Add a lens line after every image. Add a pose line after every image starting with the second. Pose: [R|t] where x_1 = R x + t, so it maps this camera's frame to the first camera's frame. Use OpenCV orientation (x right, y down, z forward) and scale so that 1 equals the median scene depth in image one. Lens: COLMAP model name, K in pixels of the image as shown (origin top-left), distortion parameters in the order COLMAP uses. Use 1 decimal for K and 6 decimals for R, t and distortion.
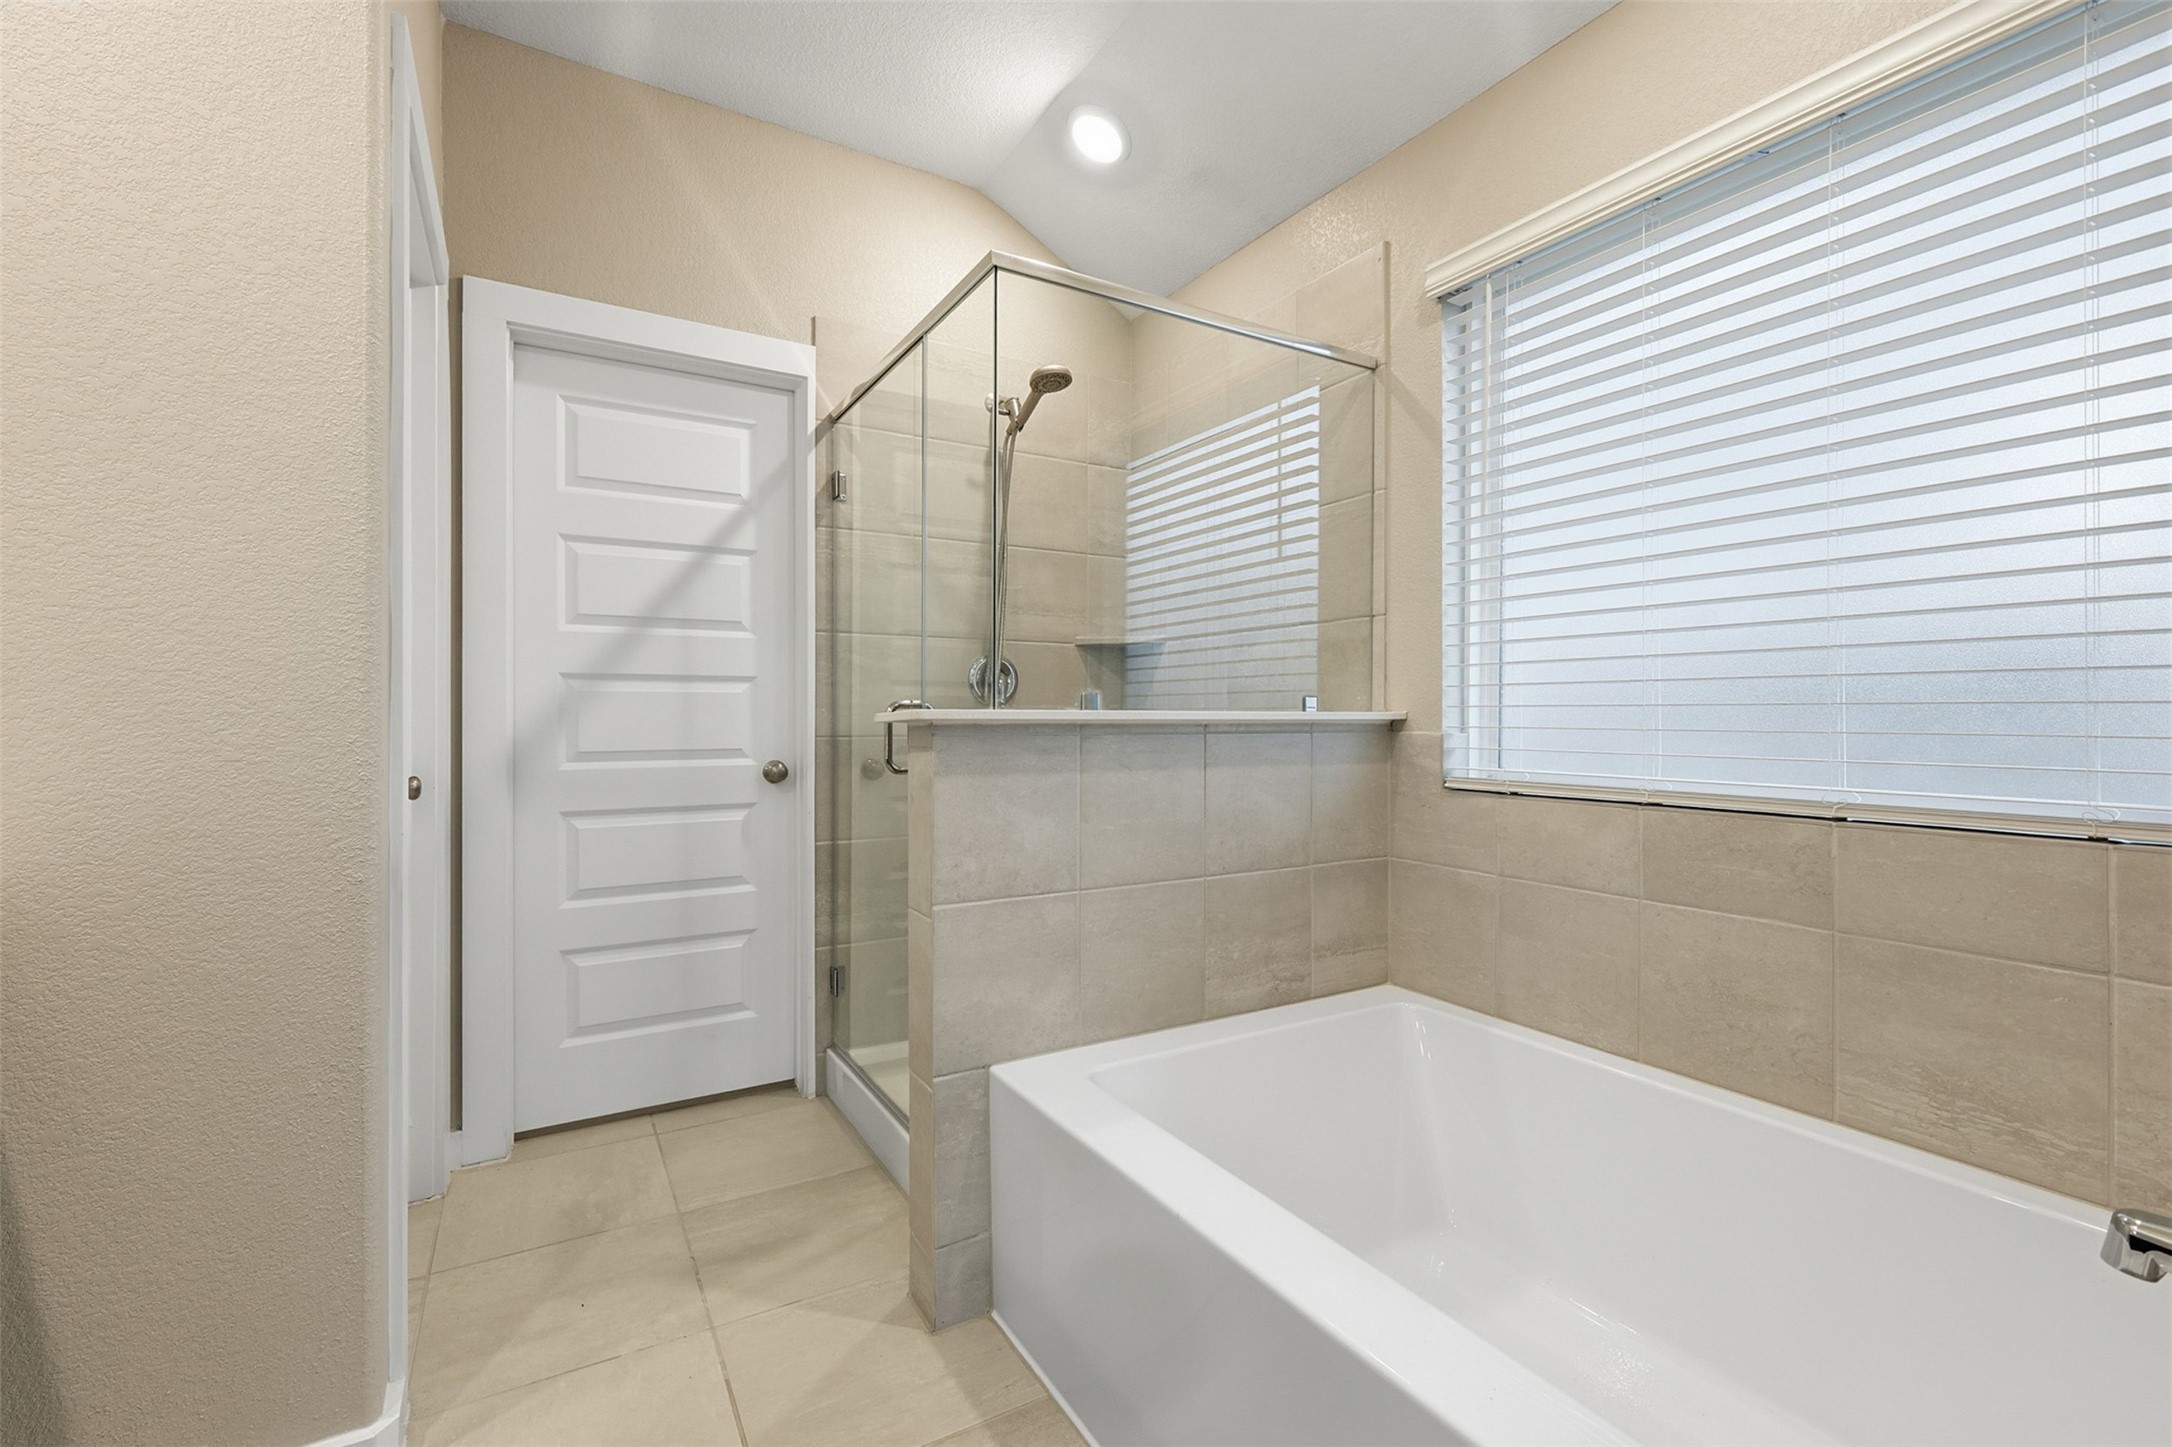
lens RADIAL K [[948.9, 0, 1090.1], [0, 948.9, 719.1], [0, 0, 1]] dist [0.004317, 0.000349]
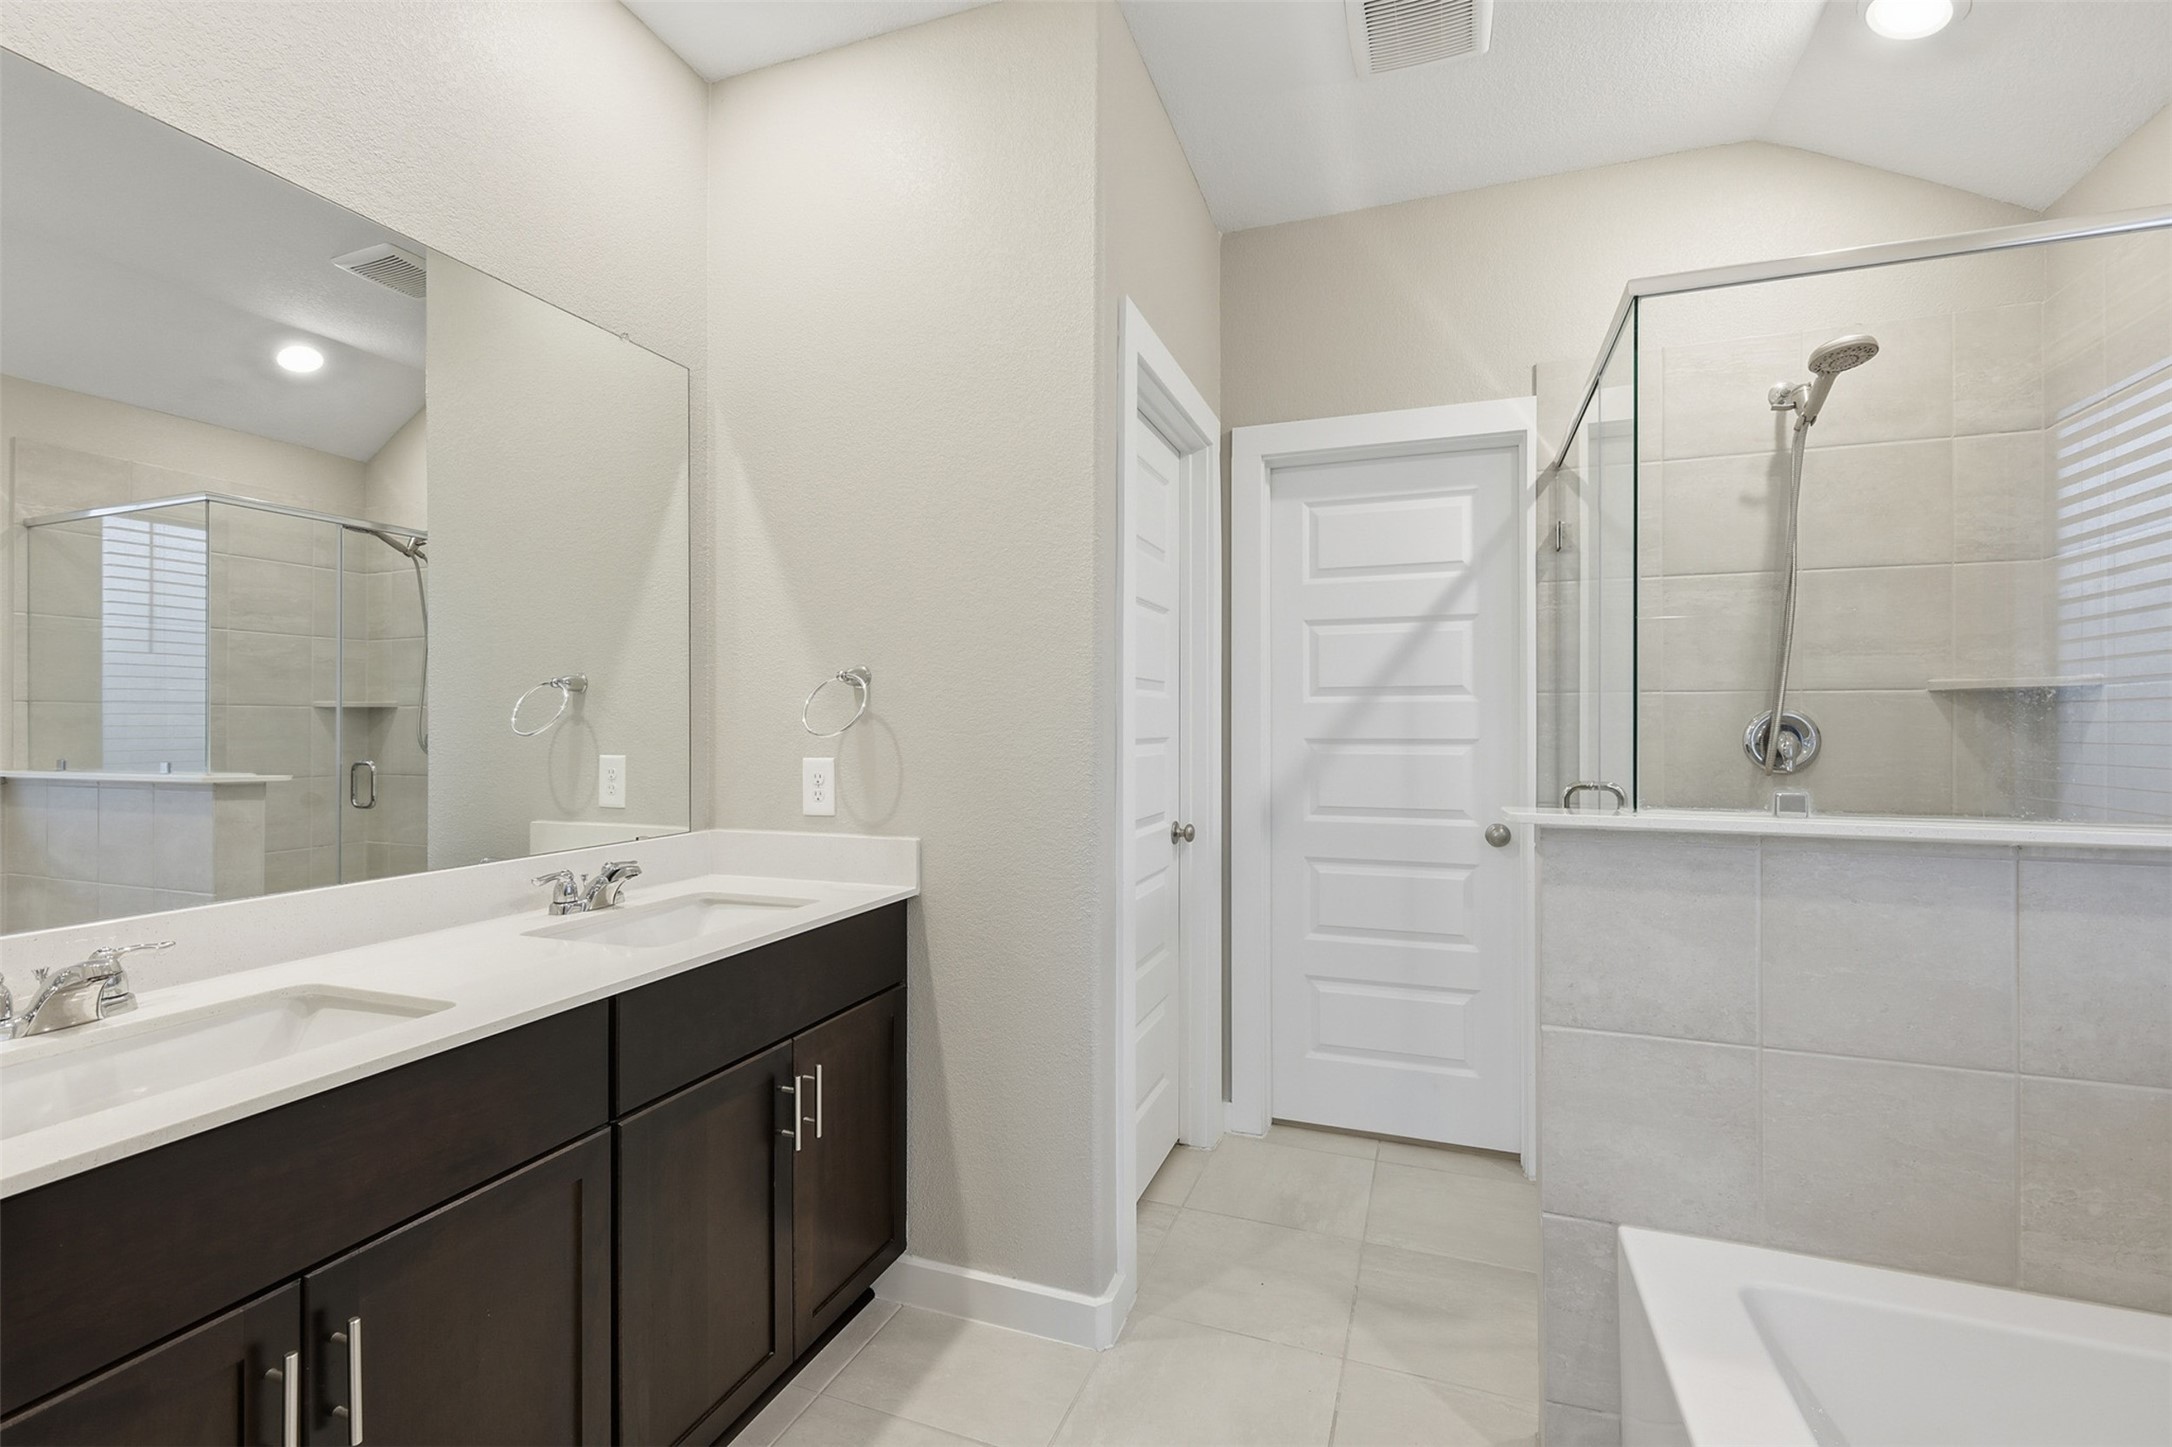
lens RADIAL K [[948.9, 0, 1088.3], [0, 948.9, 723.9], [0, 0, 1]] dist [0.004317, 0.000349]
pose [[0.627407, -0.000948, -0.778691, 0.181265], [-0.003046, 0.999989, -0.003672, -0.058780], [0.778685, 0.004676, 0.627397, 0.050733]]
